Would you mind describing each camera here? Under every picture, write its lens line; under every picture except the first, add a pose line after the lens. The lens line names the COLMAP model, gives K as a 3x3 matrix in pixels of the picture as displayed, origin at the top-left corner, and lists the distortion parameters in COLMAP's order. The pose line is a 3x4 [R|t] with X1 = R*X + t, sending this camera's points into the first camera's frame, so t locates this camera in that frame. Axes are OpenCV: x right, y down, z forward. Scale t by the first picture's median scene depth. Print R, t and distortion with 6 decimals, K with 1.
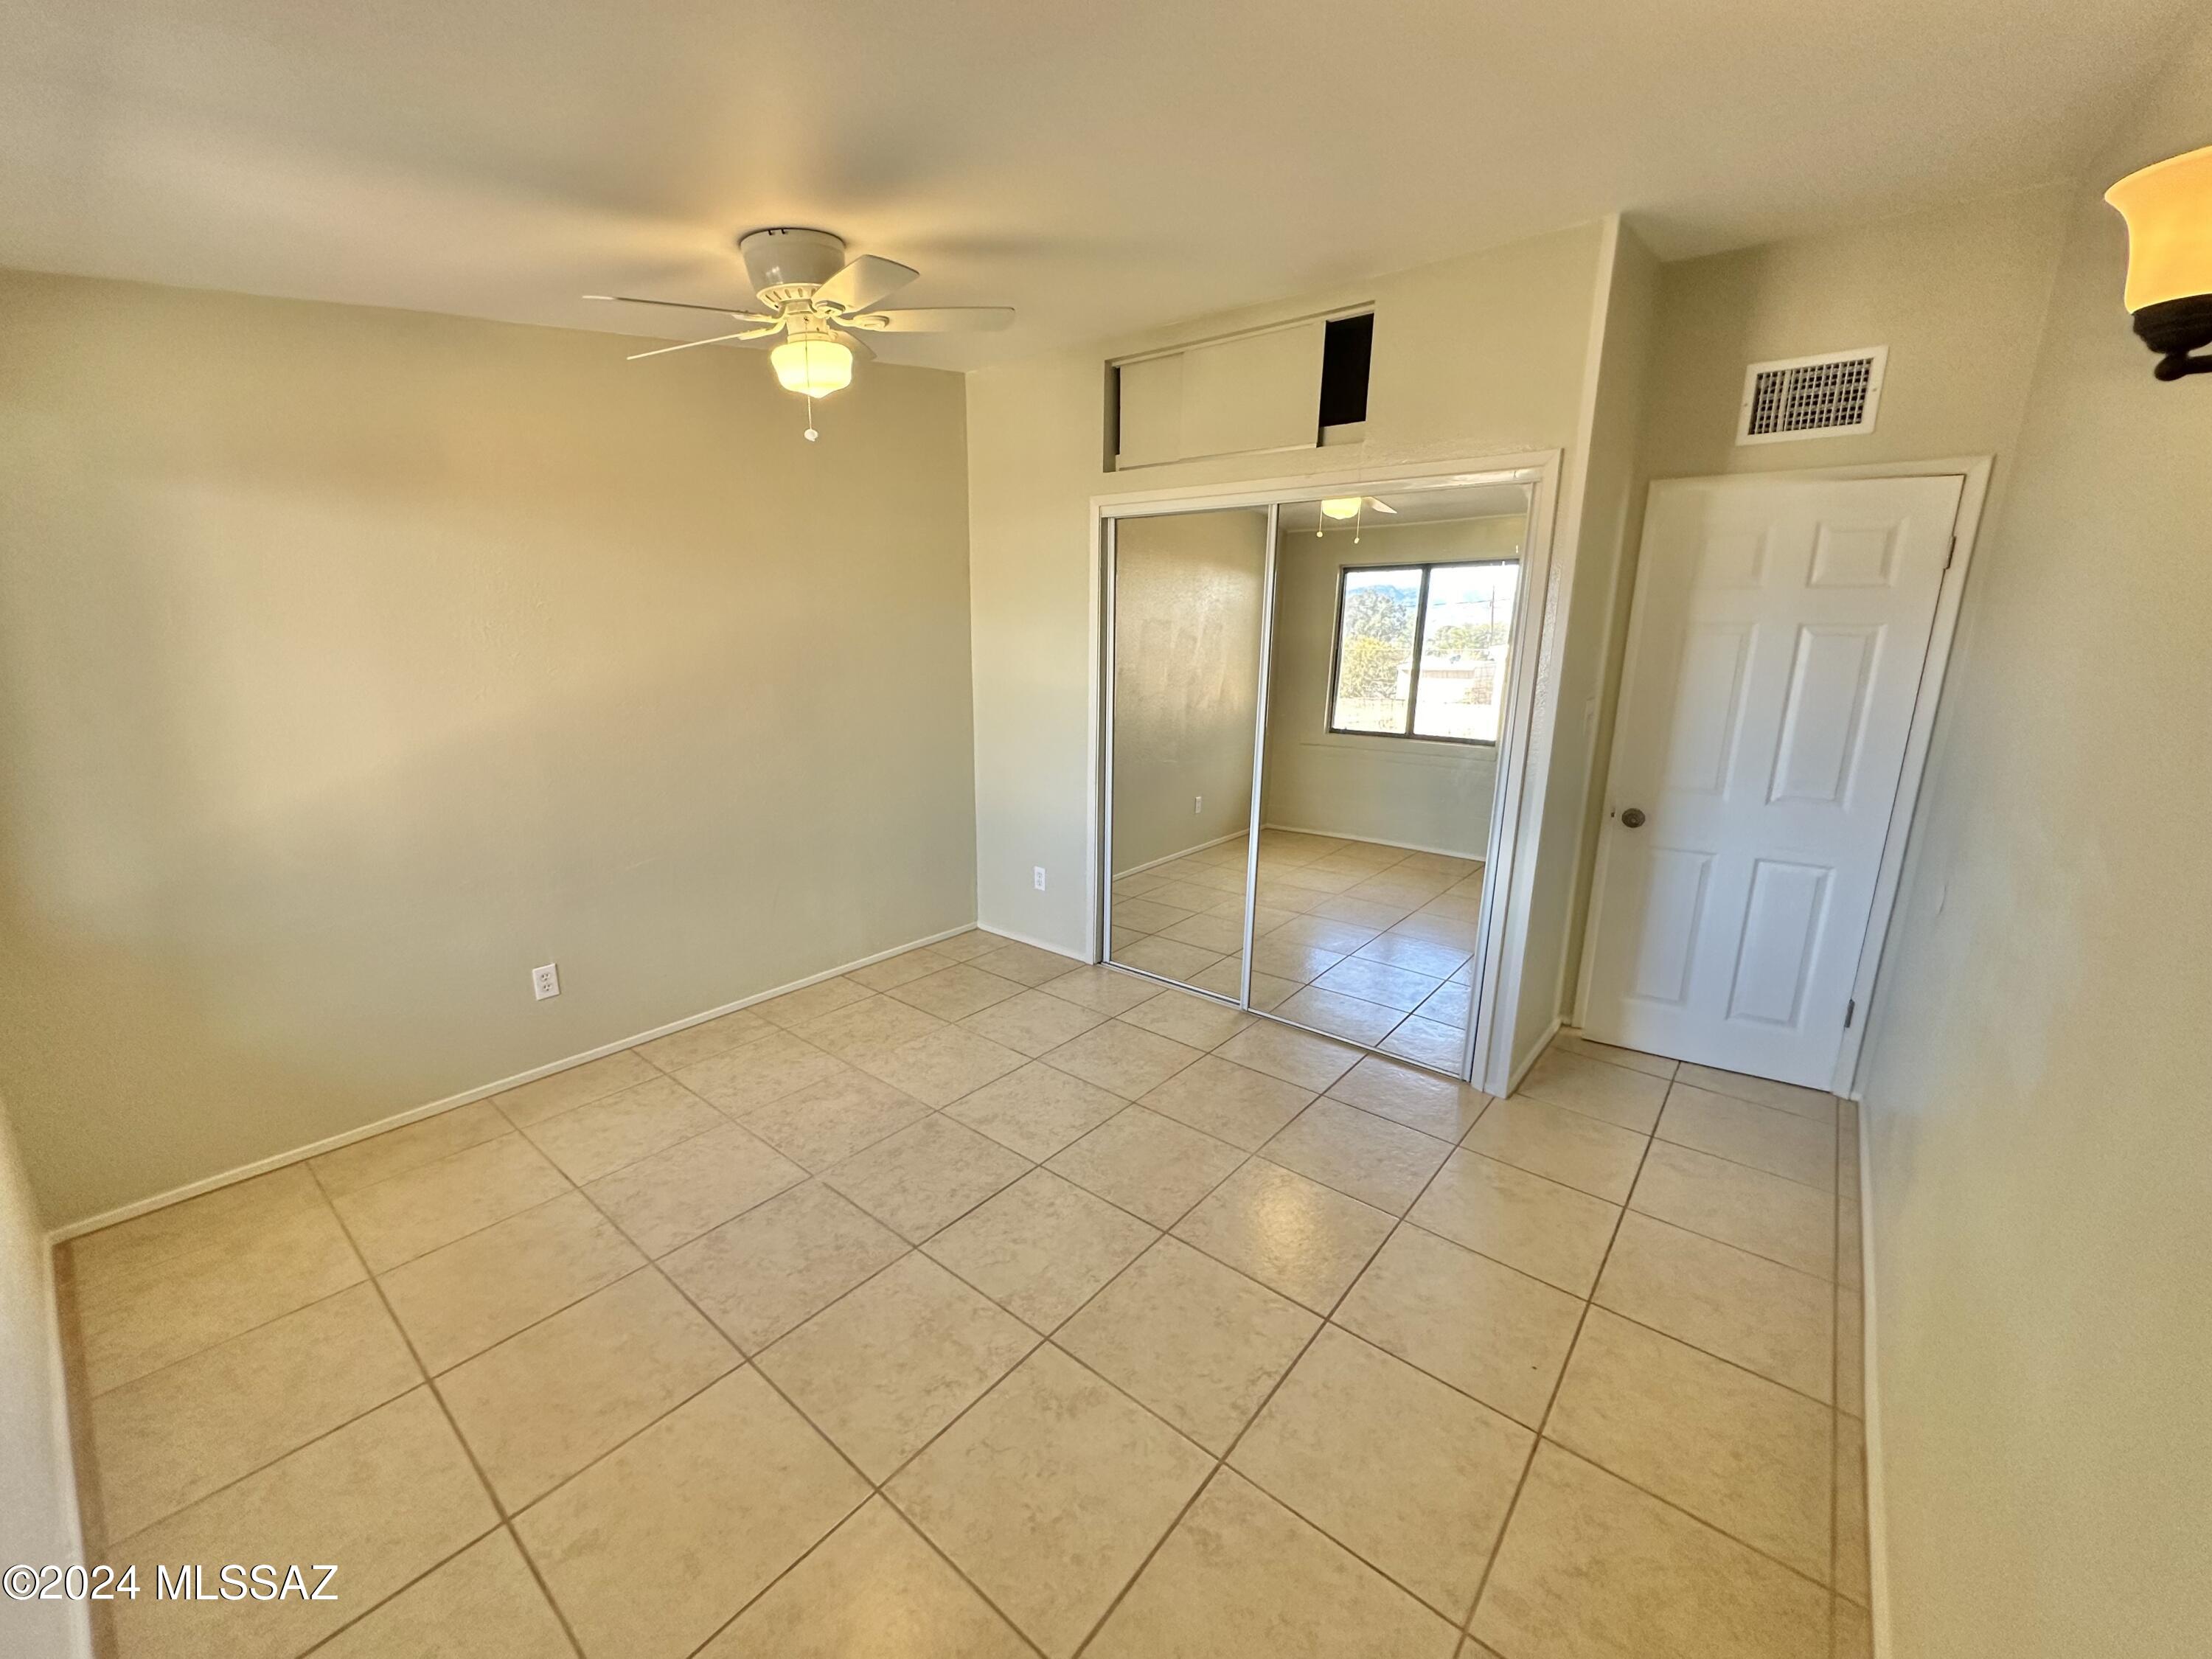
lens RADIAL K [[881.9, 0, 1106.0], [0, 881.9, 829.5], [0, 0, 1]] dist [-0.002721, -0.000226]
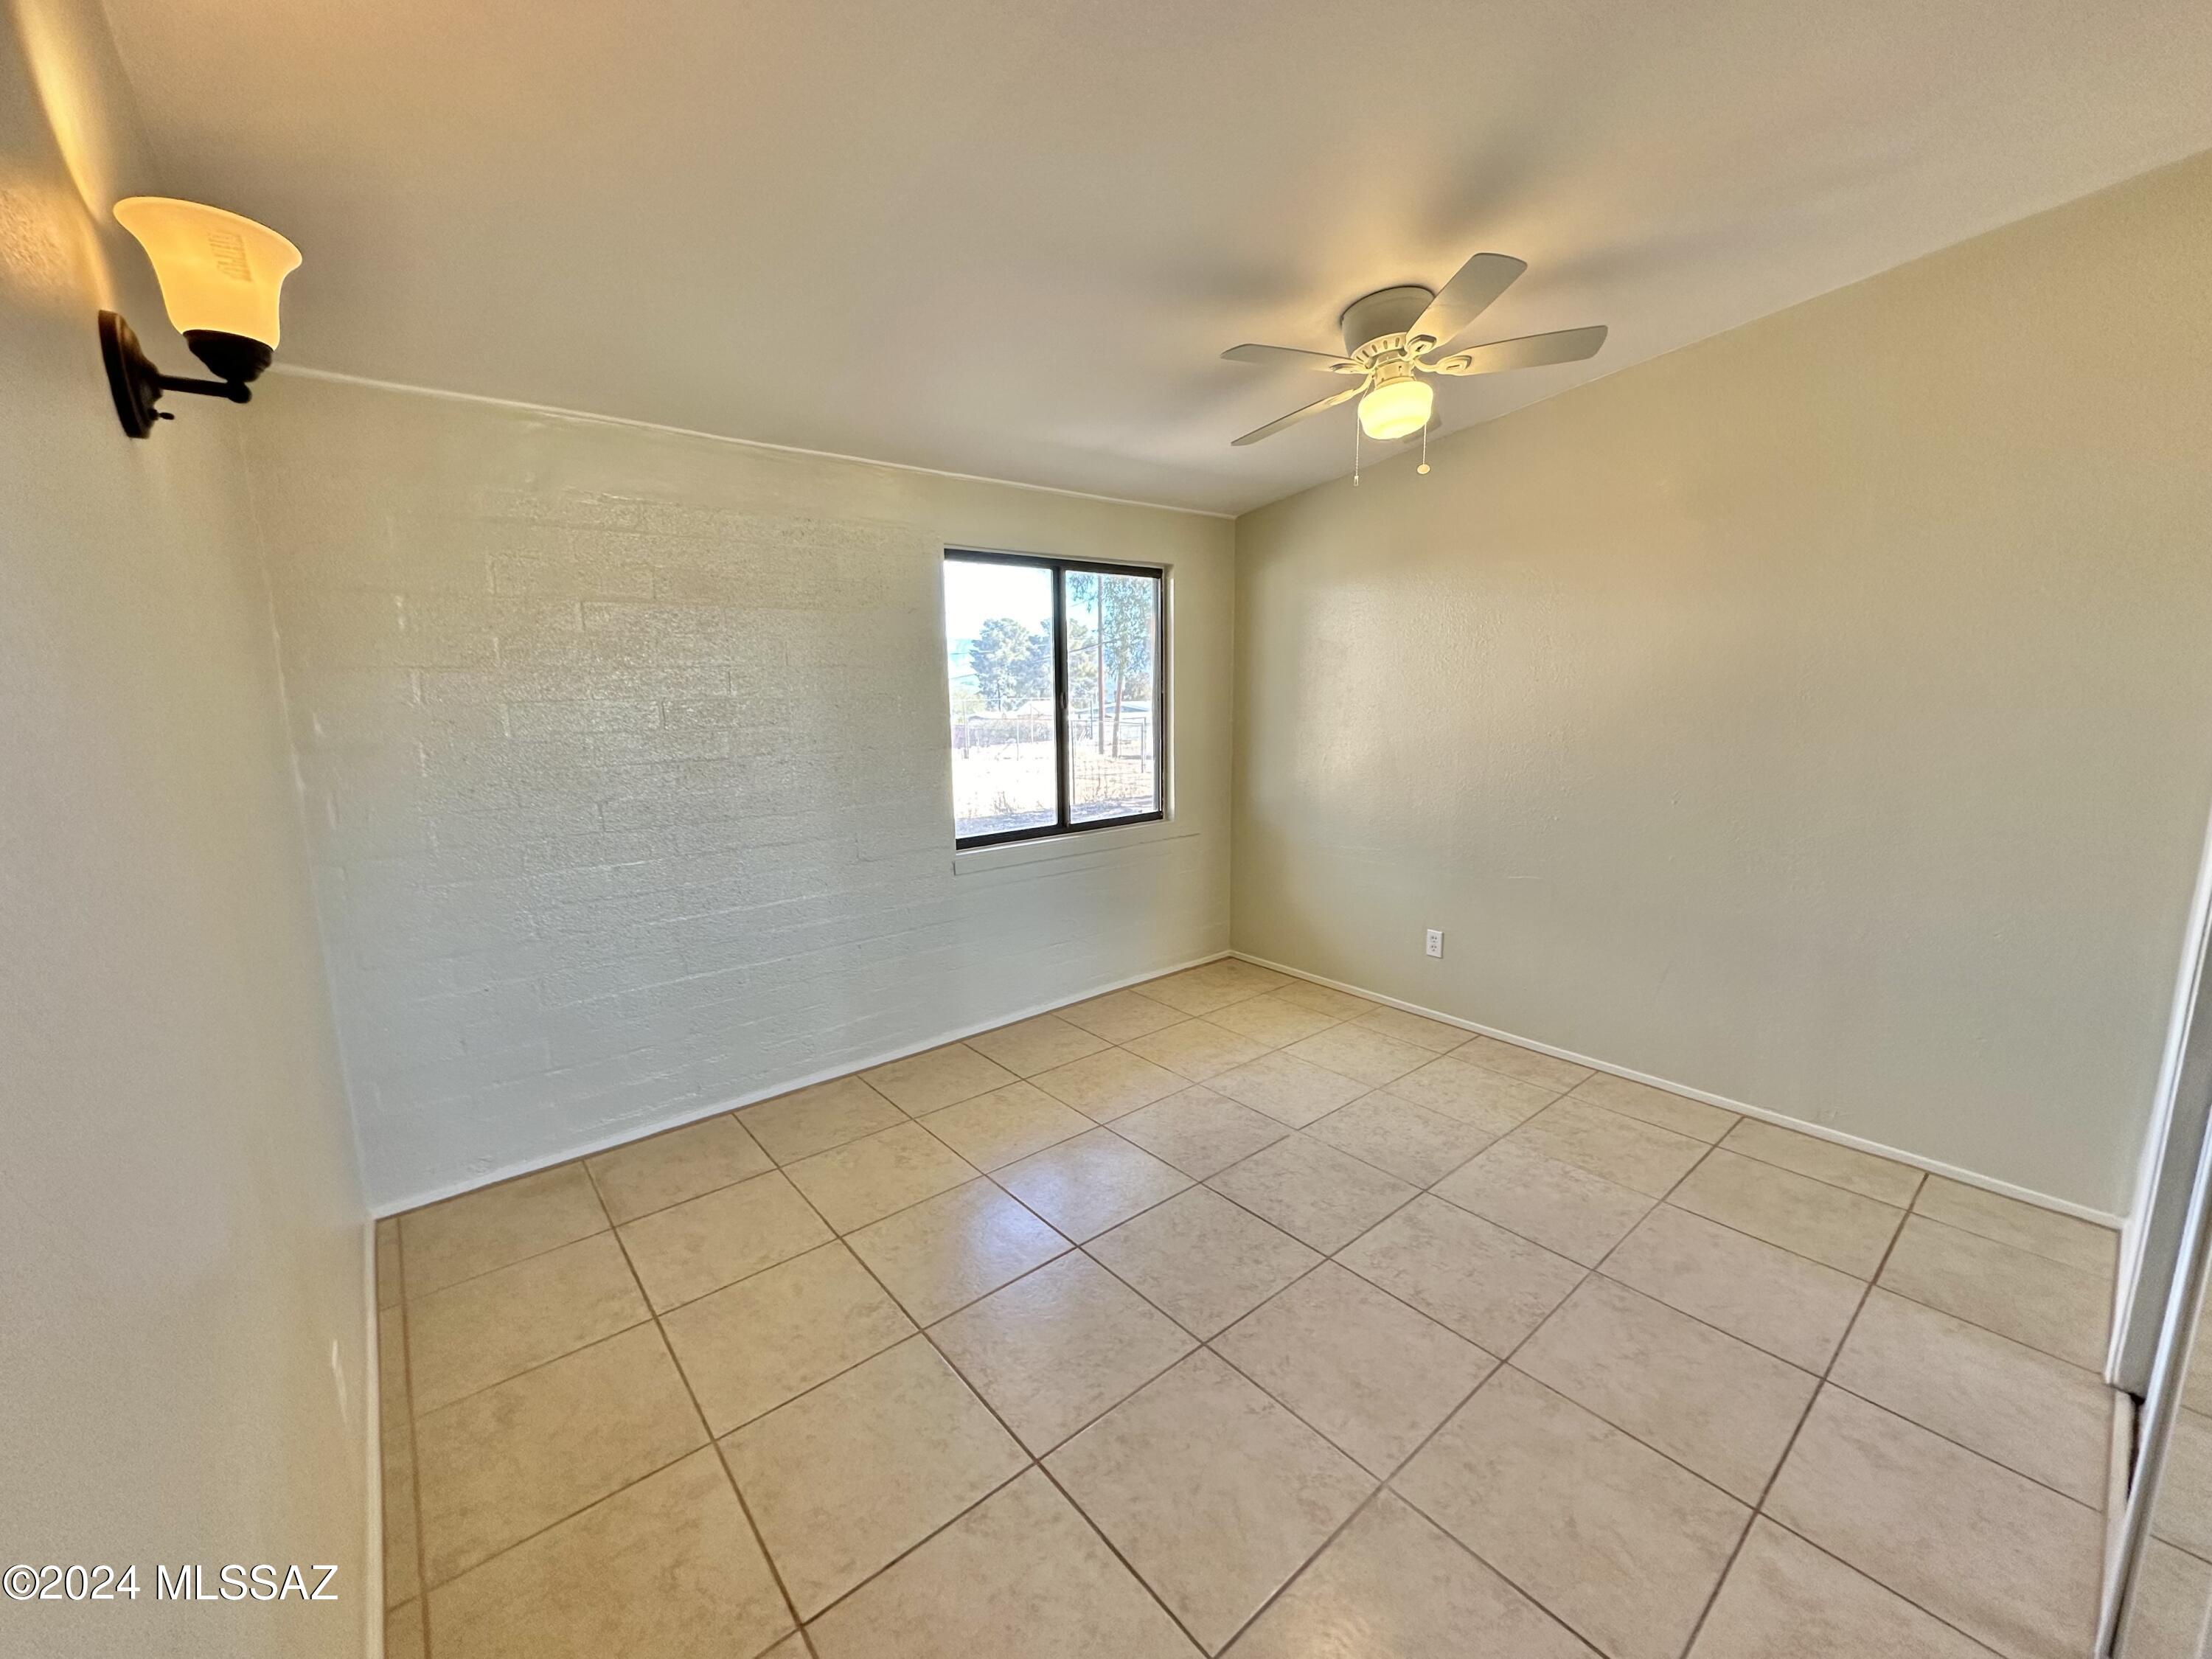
lens RADIAL K [[880.4, 0, 1103.8], [0, 880.4, 830.4], [0, 0, 1]] dist [-0.002823, 0.000416]
pose [[-0.192962, 0.156920, -0.968577, 0.751294], [-0.215551, 0.956236, 0.197863, -0.147921], [0.957237, 0.246958, -0.150692, 0.826544]]
